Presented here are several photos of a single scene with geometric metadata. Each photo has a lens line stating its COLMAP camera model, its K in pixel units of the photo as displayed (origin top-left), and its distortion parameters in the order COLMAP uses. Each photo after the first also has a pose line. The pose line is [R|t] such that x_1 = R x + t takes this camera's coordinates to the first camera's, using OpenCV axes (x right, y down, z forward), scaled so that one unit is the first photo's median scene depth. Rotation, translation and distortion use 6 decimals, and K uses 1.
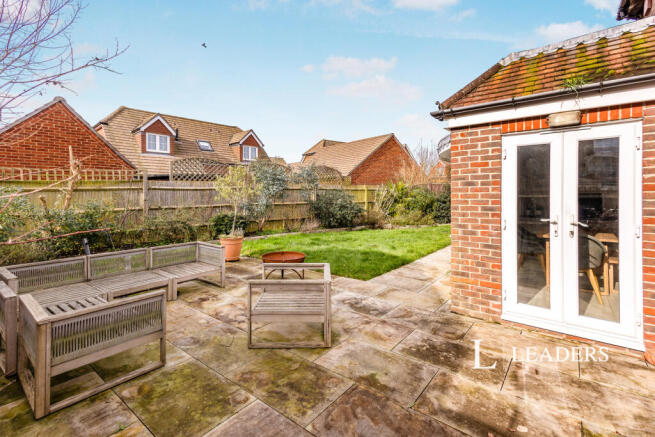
lens RADIAL K [[301.5, 0, 319.2], [0, 301.5, 196.4], [0, 0, 1]] dist [0.005289, 0.000302]
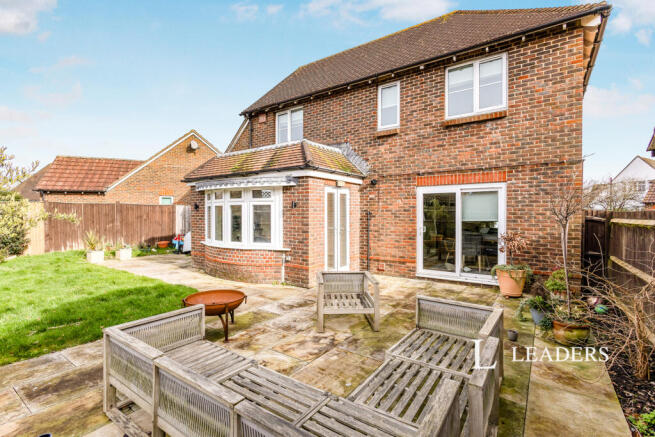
lens RADIAL K [[301.5, 0, 328.1], [0, 301.5, 215.5], [0, 0, 1]] dist [0.005289, 0.000302]
pose [[-0.050785, -0.008008, 0.998678, -1.320015], [-0.001348, 0.999967, 0.007950, -0.028831], [-0.998709, -0.000943, -0.050794, 1.081501]]
